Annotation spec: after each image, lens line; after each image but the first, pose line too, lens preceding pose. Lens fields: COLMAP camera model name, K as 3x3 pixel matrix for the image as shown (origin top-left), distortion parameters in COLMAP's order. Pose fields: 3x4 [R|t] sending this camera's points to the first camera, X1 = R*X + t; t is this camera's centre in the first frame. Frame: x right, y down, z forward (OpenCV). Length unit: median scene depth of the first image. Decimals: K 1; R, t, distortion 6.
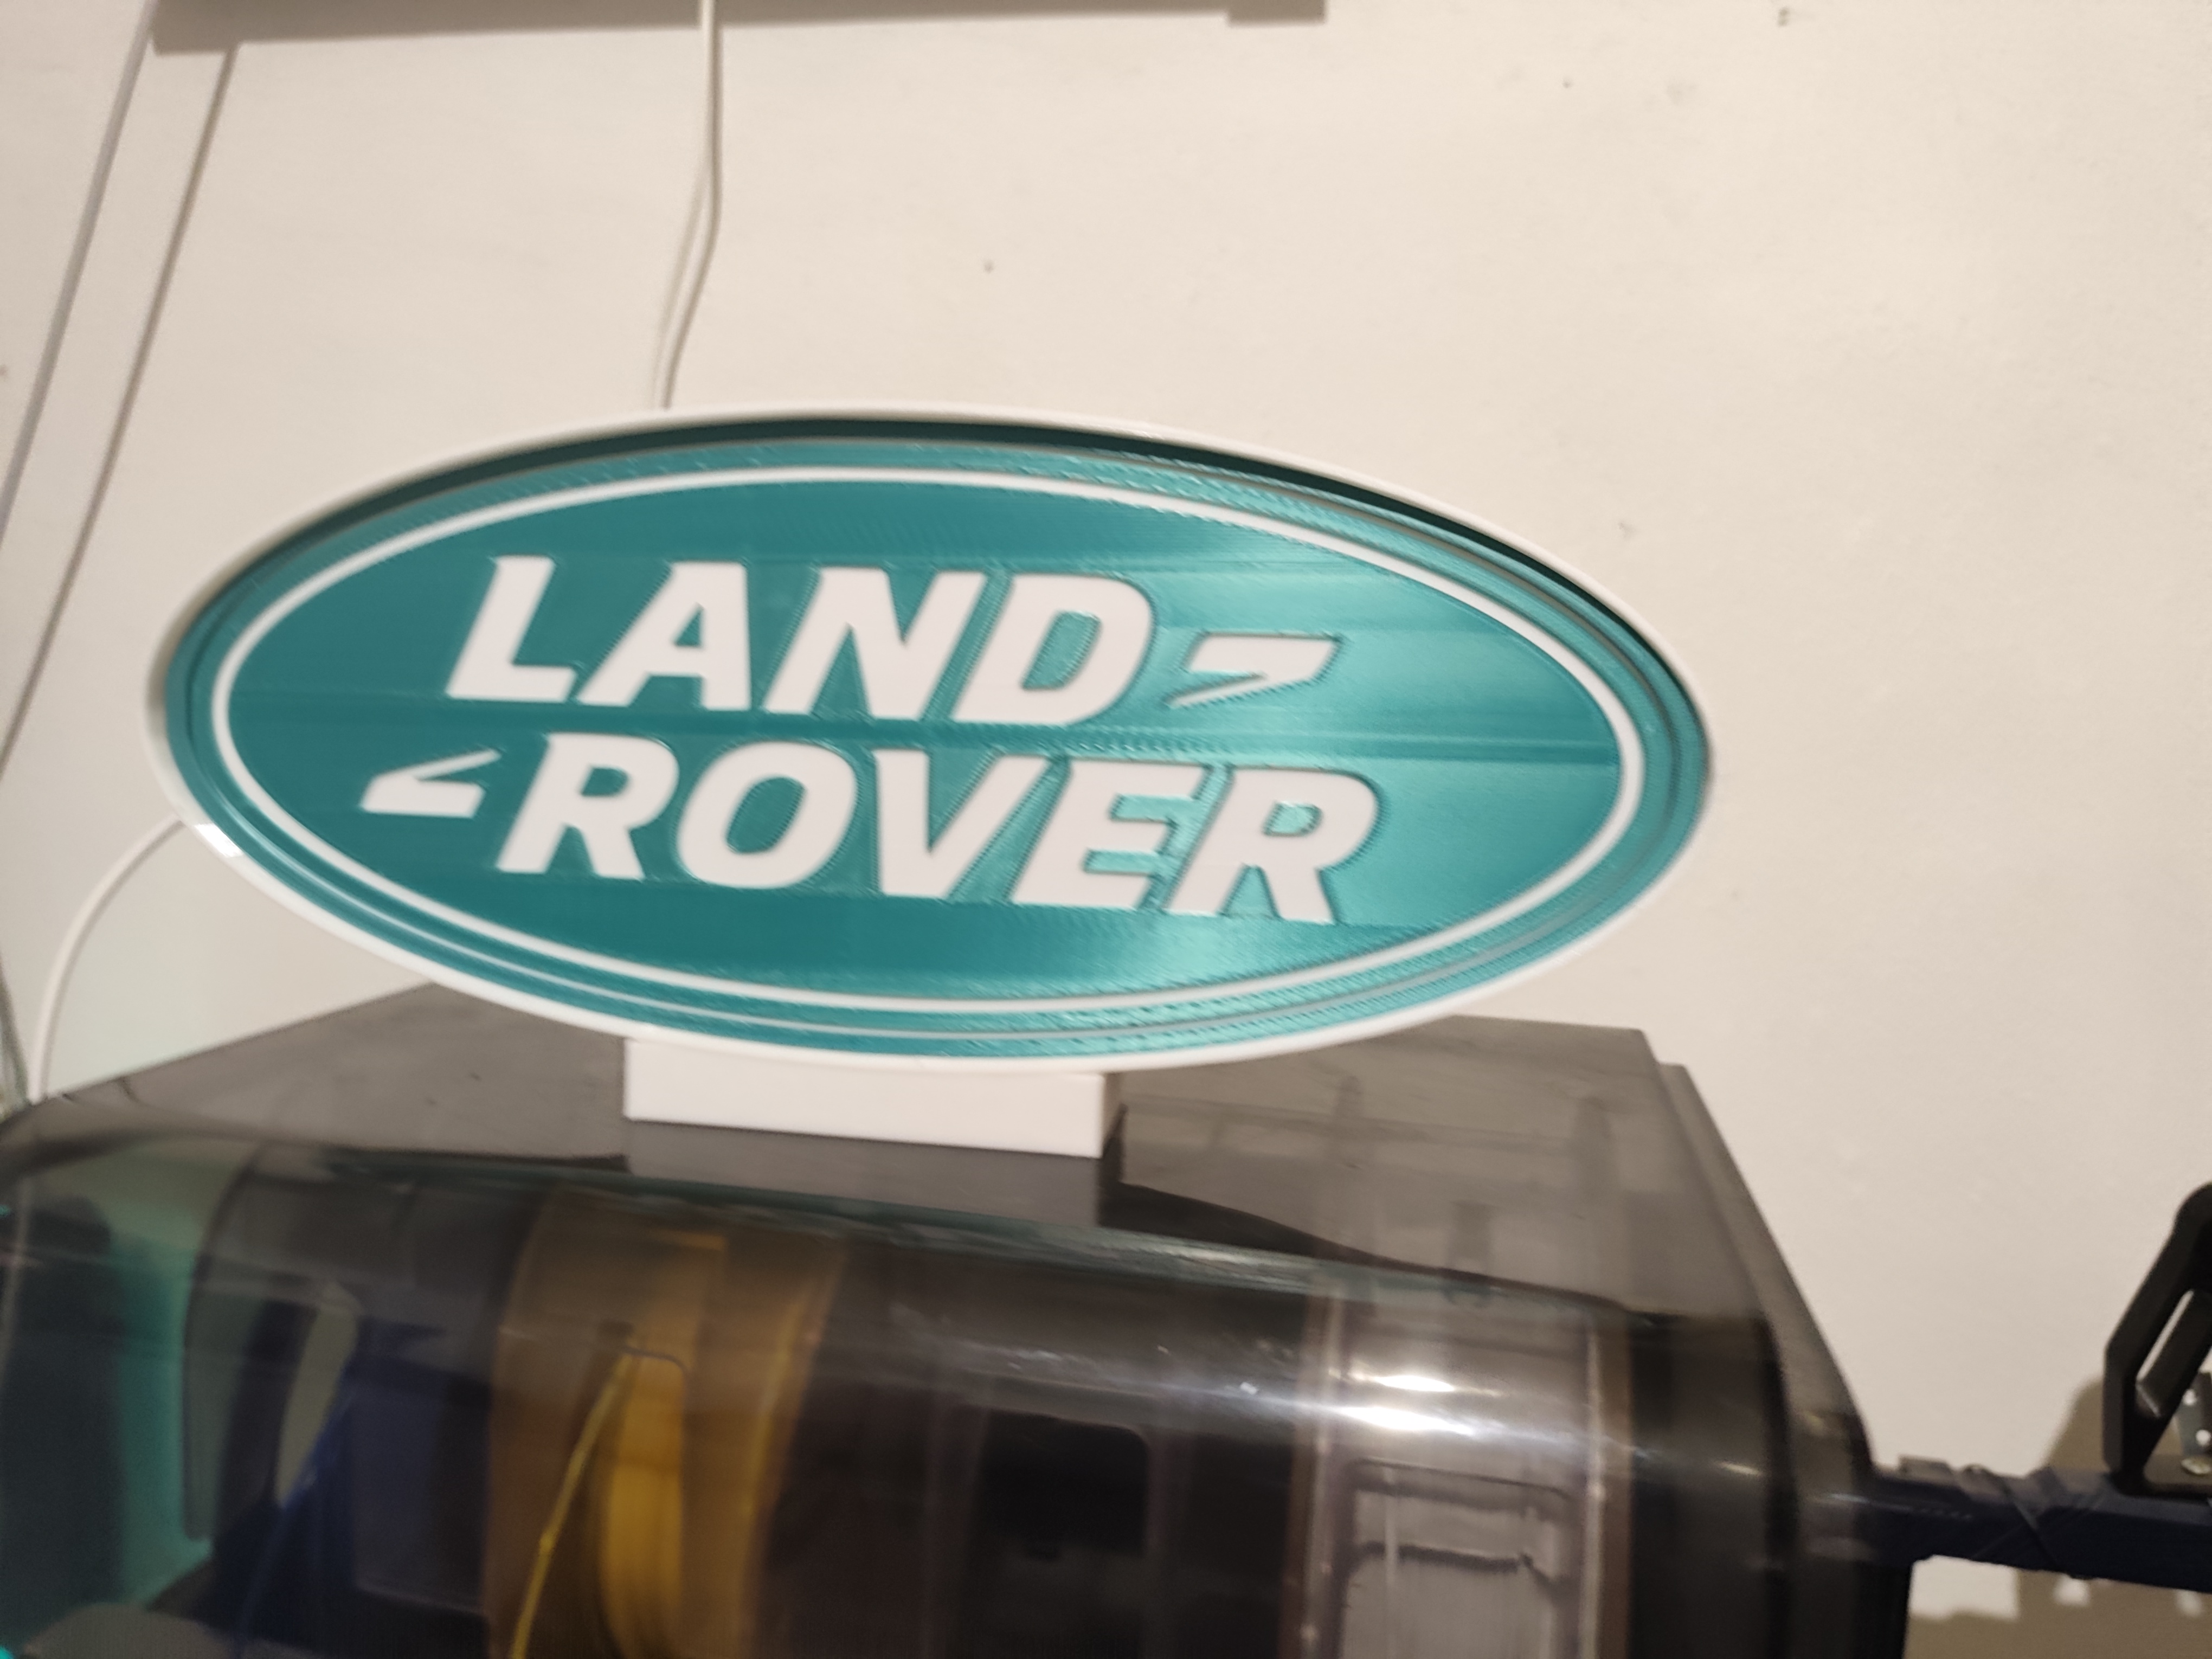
lens RADIAL K [[1560.7, 0, 1106.0], [0, 1560.7, 829.5], [0, 0, 1]] dist [0.003024, -0.001896]
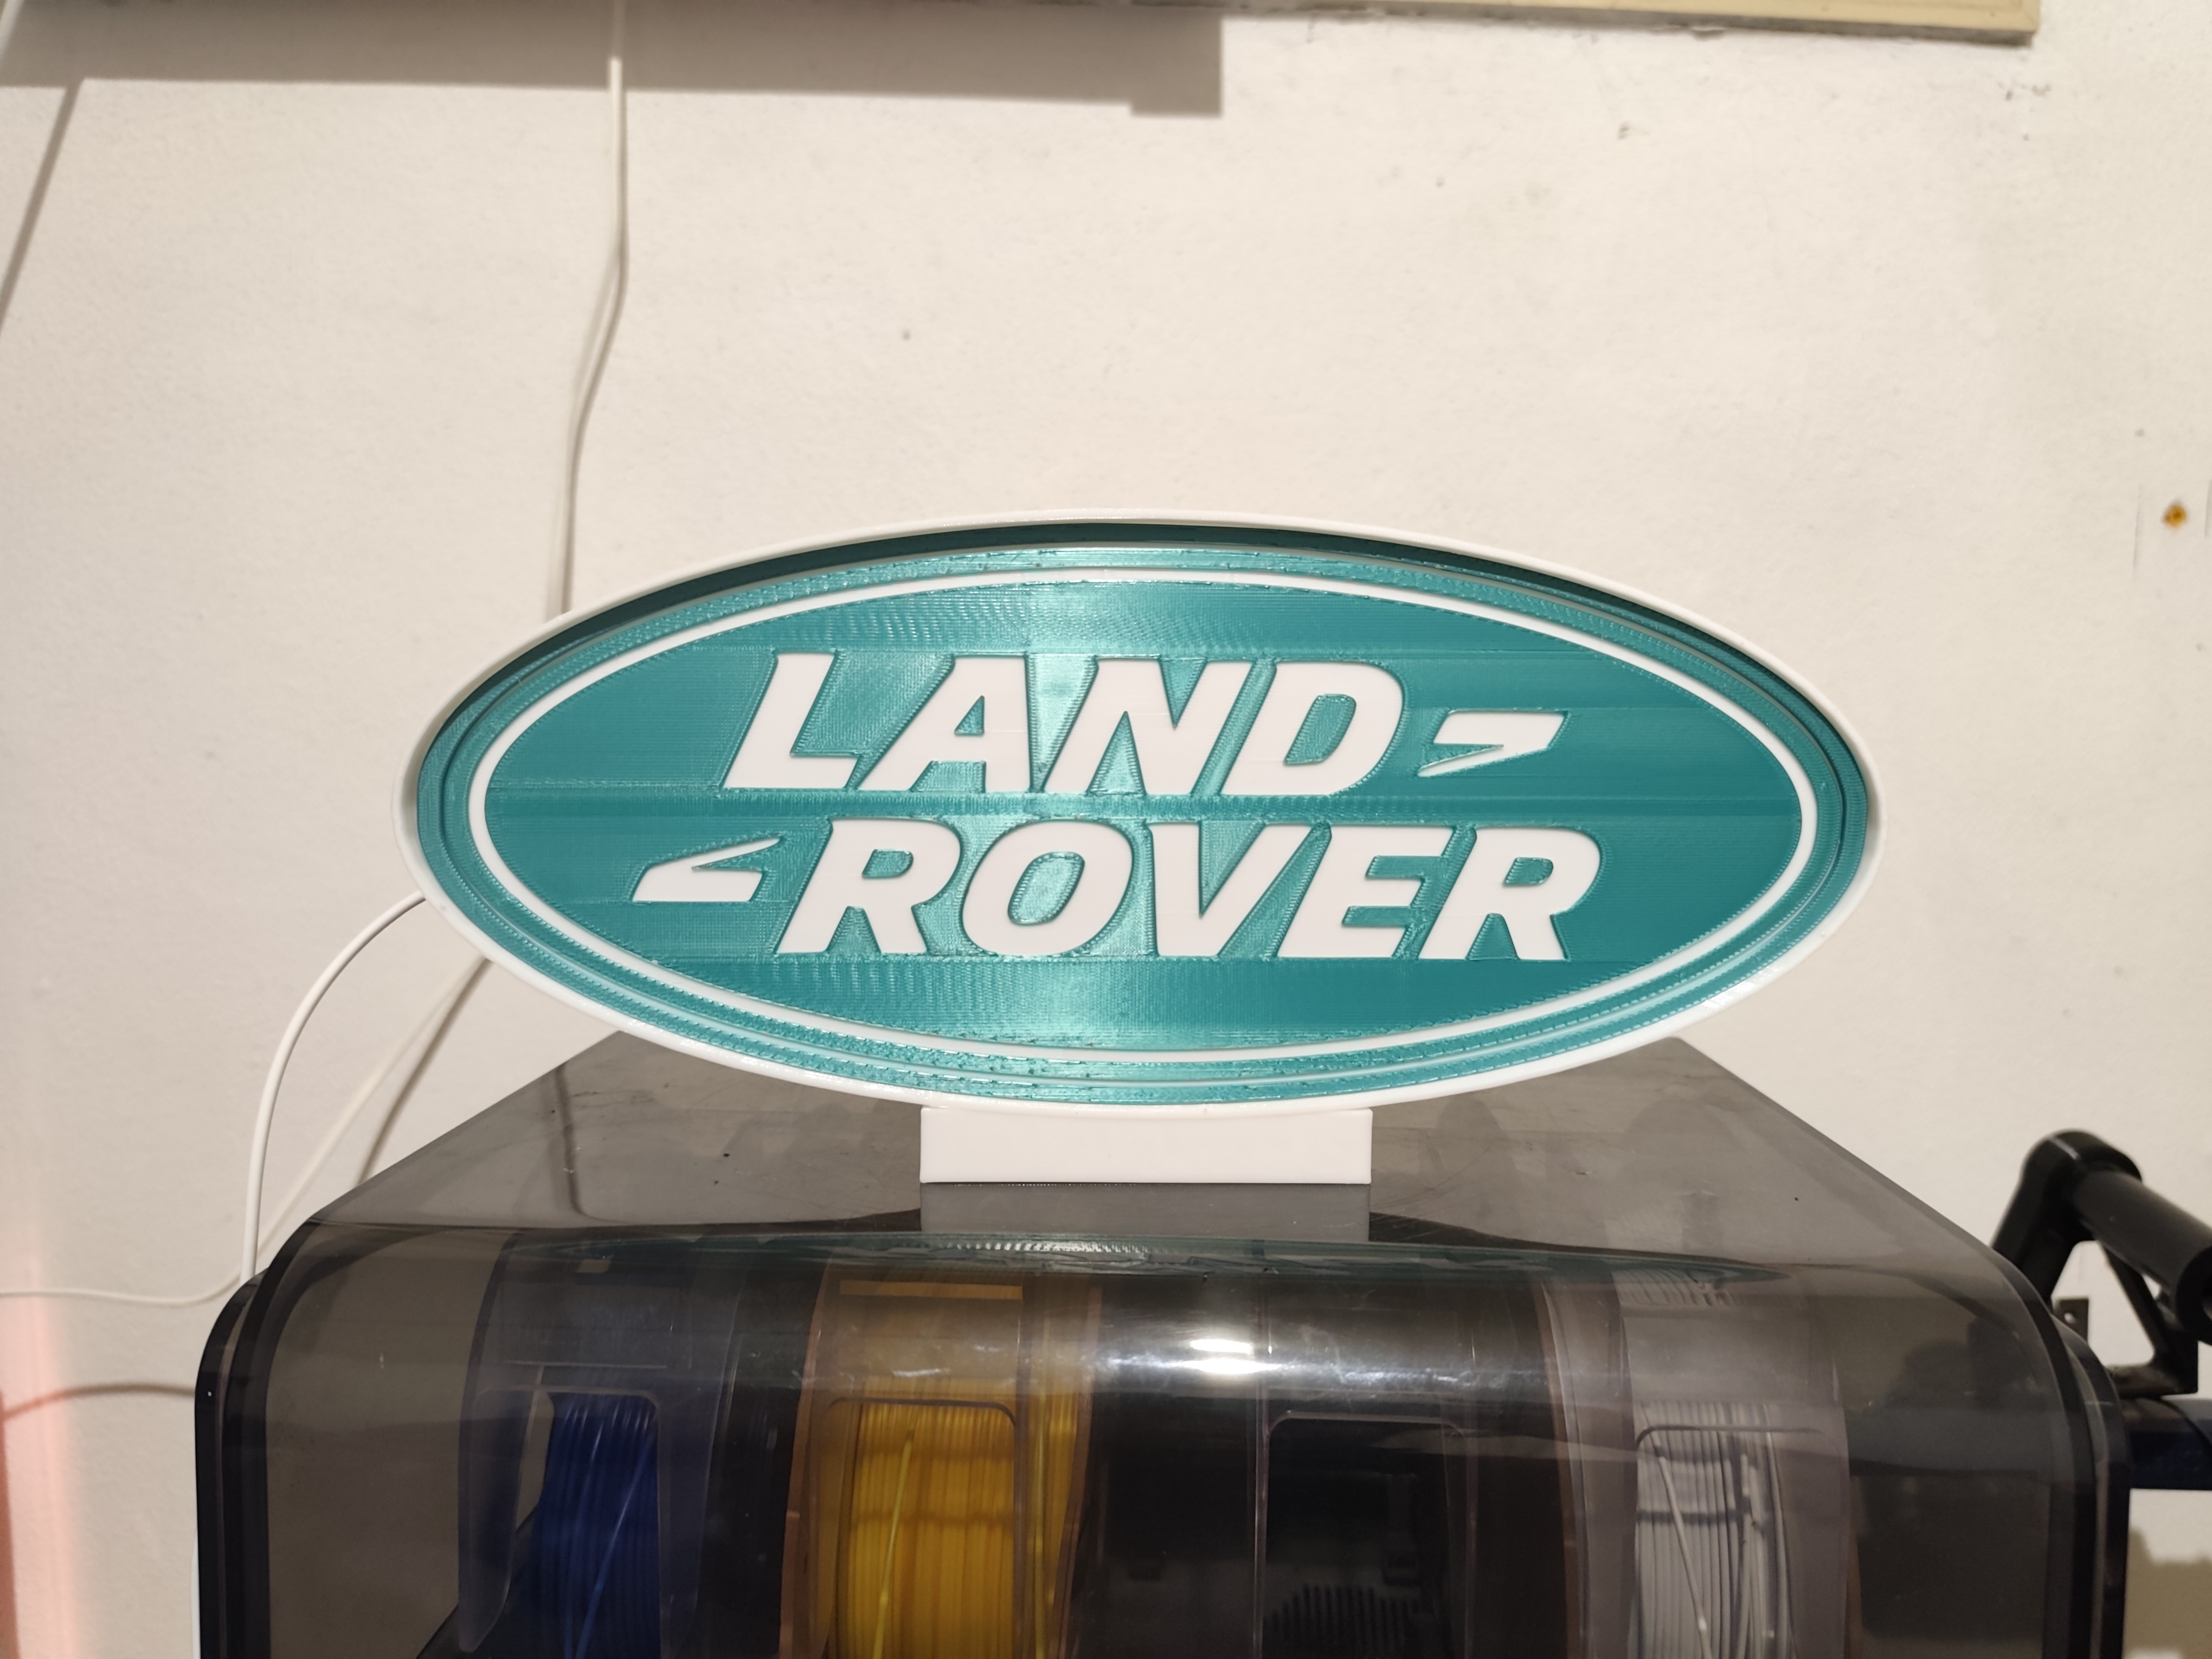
lens RADIAL K [[1524.1, 0, 1078.5], [0, 1524.1, 835.2], [0, 0, 1]] dist [0.012376, 0.001640]
pose [[0.982819, -0.040614, 0.180048, -0.386898], [0.042439, 0.999079, -0.006291, -0.038879], [-0.179627, 0.013824, 0.983638, -0.040872]]
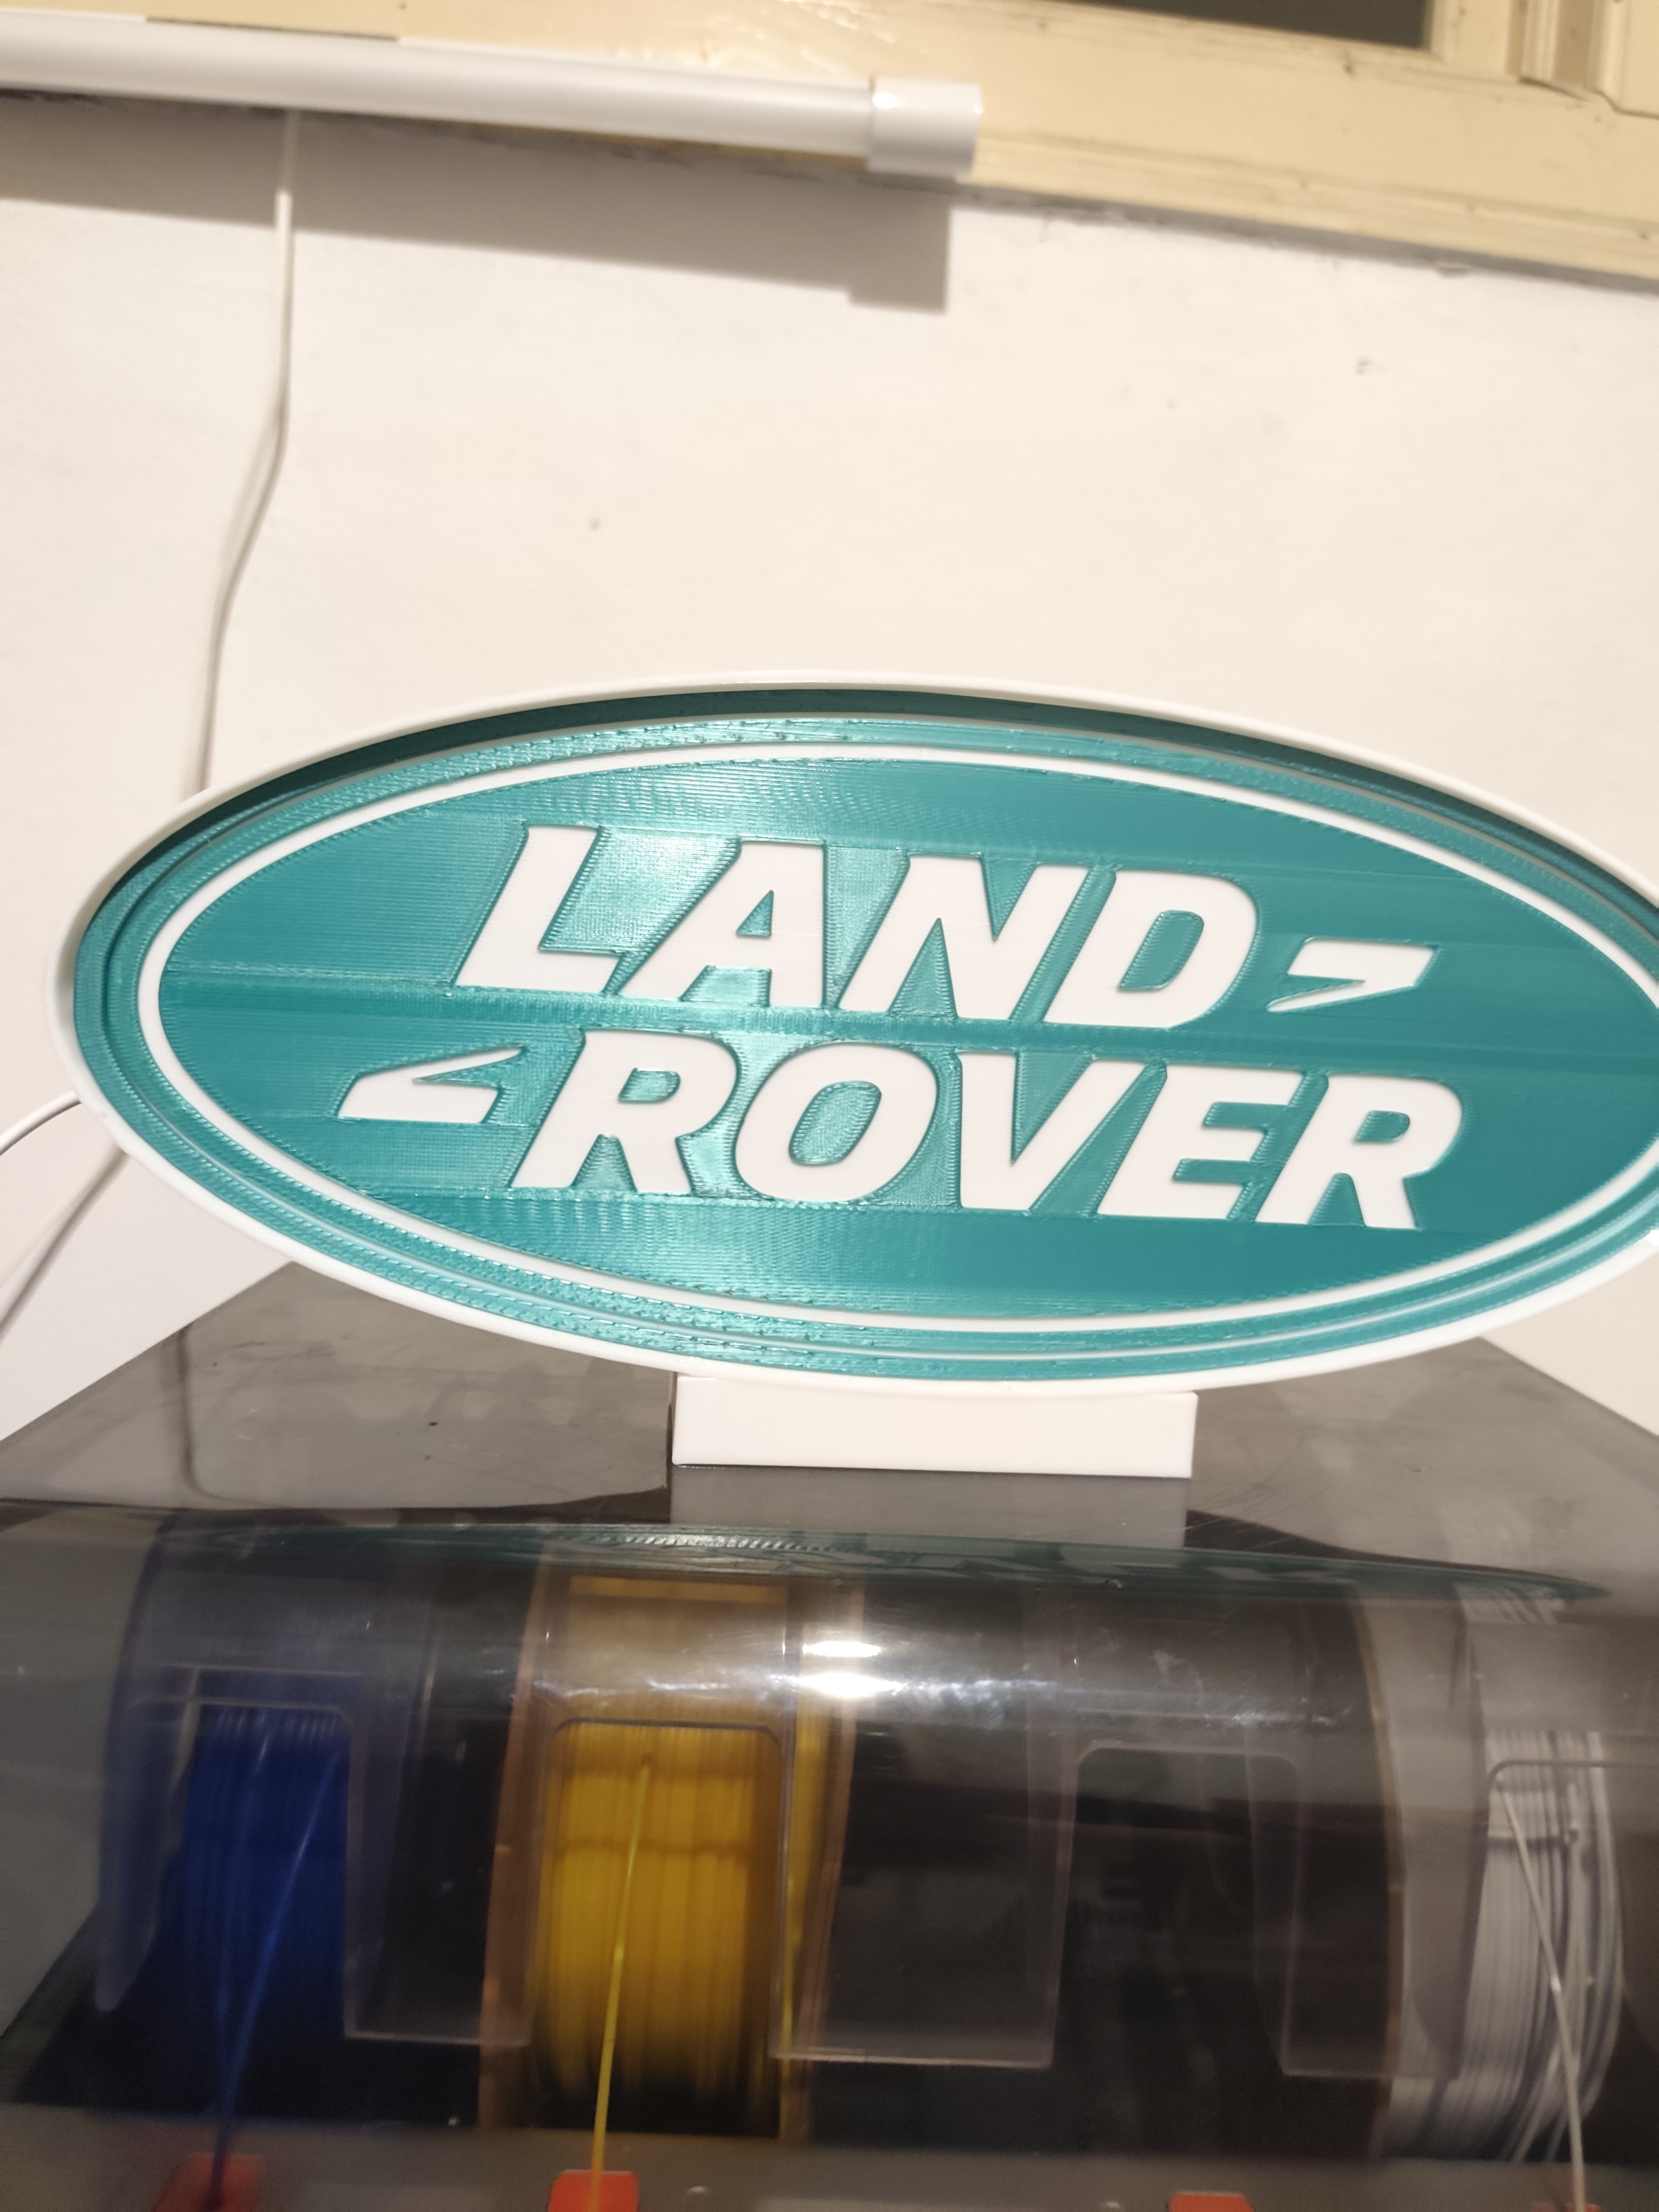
lens RADIAL K [[1560.7, 0, 829.5], [0, 1560.7, 1106.0], [0, 0, 1]] dist [0.003024, -0.001896]
pose [[0.966121, -0.001243, 0.258085, -0.460202], [-0.000881, 0.999967, 0.008115, -0.026857], [-0.258086, -0.008068, 0.966088, 0.120405]]
